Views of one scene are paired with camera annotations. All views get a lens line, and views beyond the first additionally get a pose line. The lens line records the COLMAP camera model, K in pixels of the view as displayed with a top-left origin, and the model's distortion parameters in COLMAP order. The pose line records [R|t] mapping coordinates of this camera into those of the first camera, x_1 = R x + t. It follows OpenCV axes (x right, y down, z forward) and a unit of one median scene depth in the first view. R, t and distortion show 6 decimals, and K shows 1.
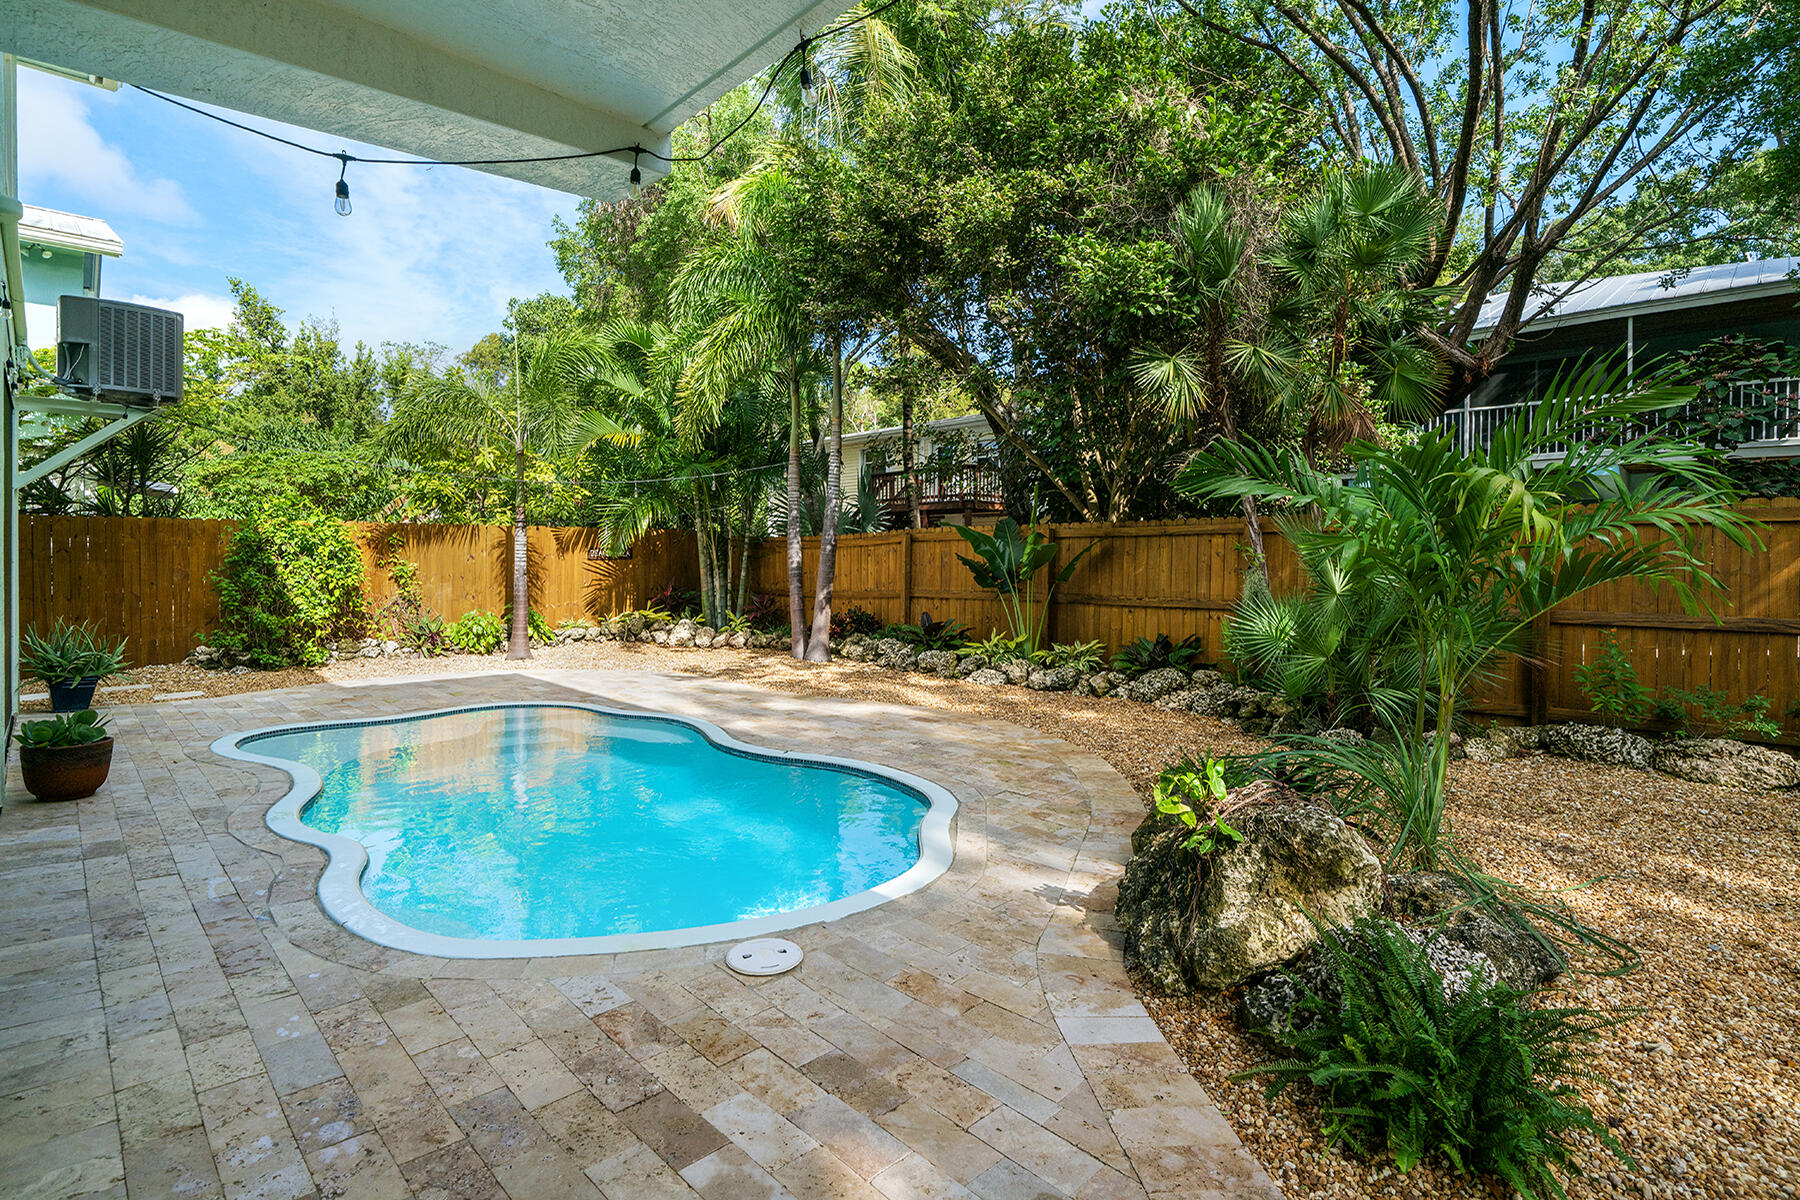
lens RADIAL K [[874.5, 0, 903.6], [0, 874.5, 576.7], [0, 0, 1]] dist [0.010258, 0.000113]
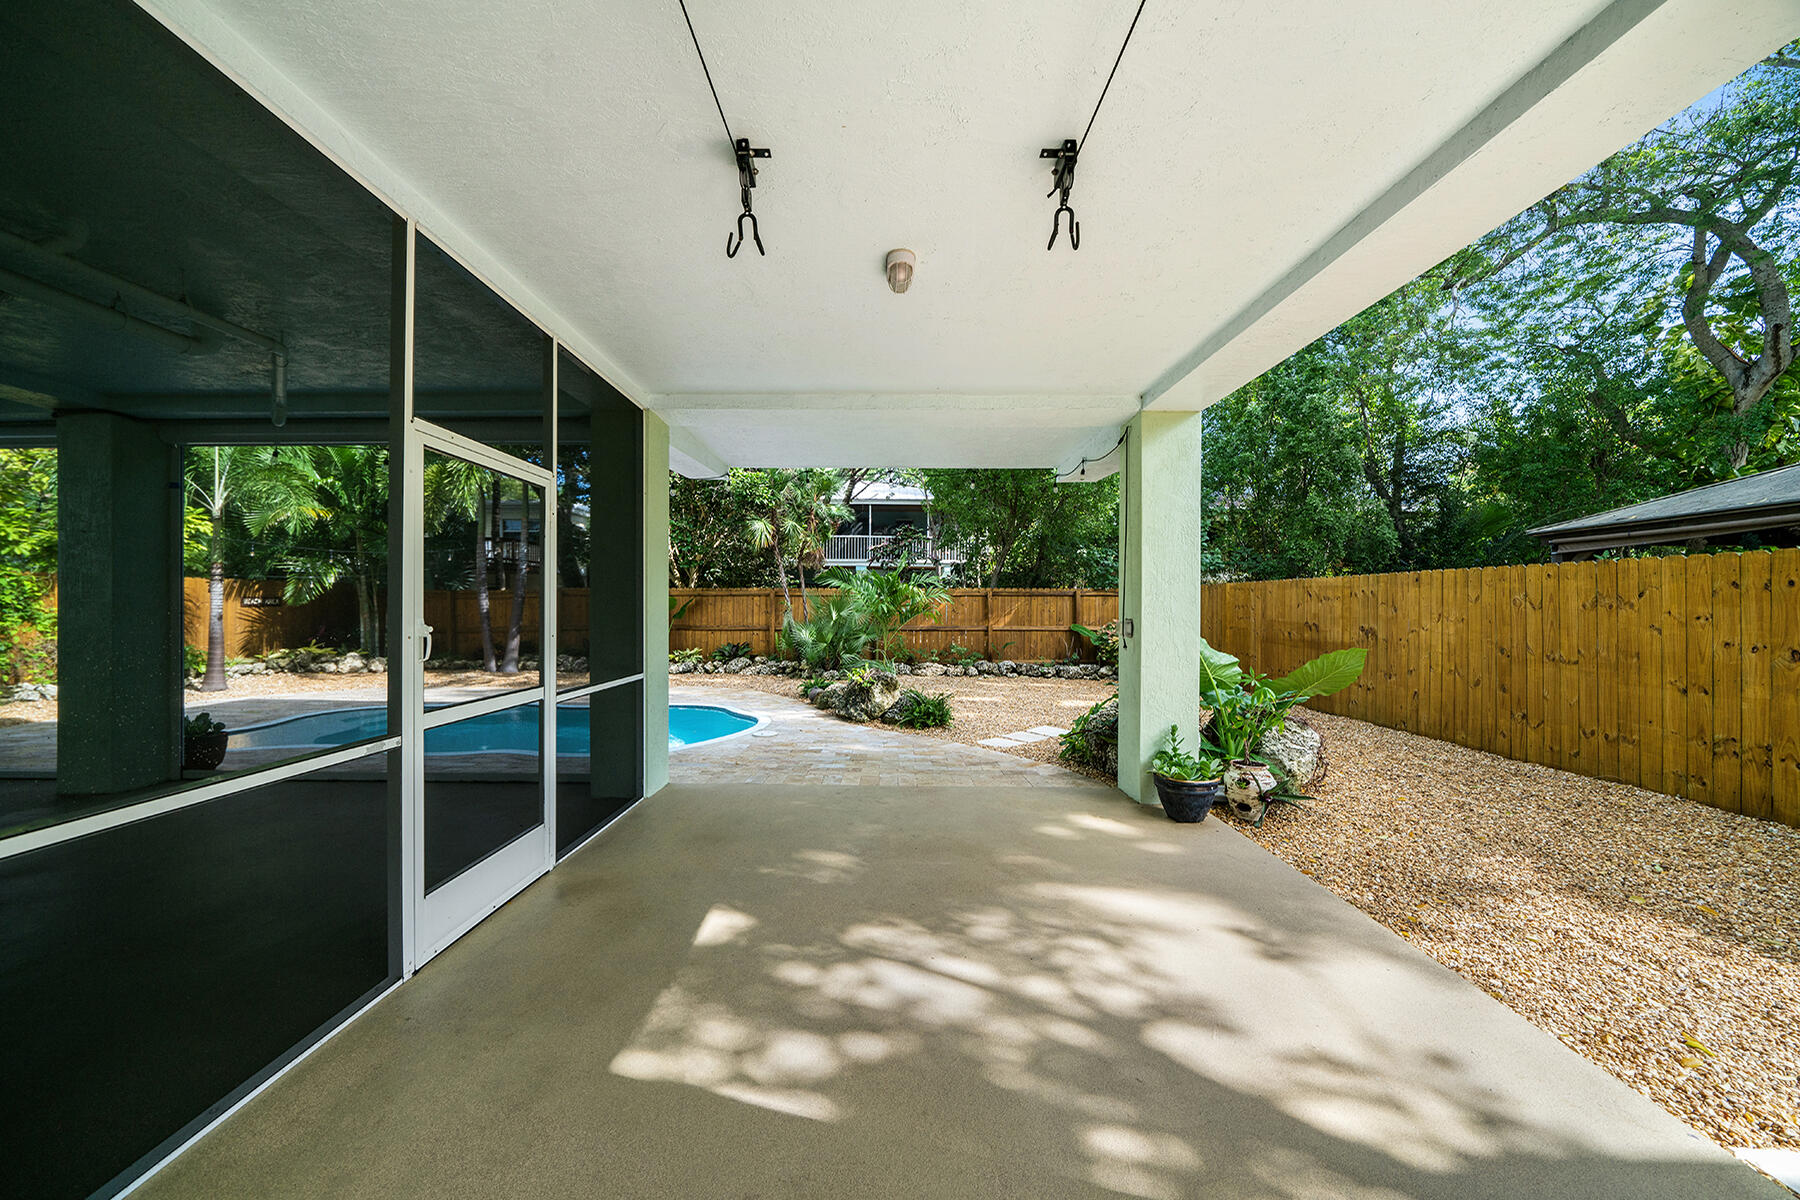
lens RADIAL K [[619.5, 0, 884.1], [0, 619.5, 608.1], [0, 0, 1]] dist [-0.000328, -0.000024]
pose [[0.706176, -0.002230, 0.708033, -0.496915], [0.012060, 0.999888, -0.008880, 0.000183], [-0.707933, 0.014810, 0.706124, -0.312988]]
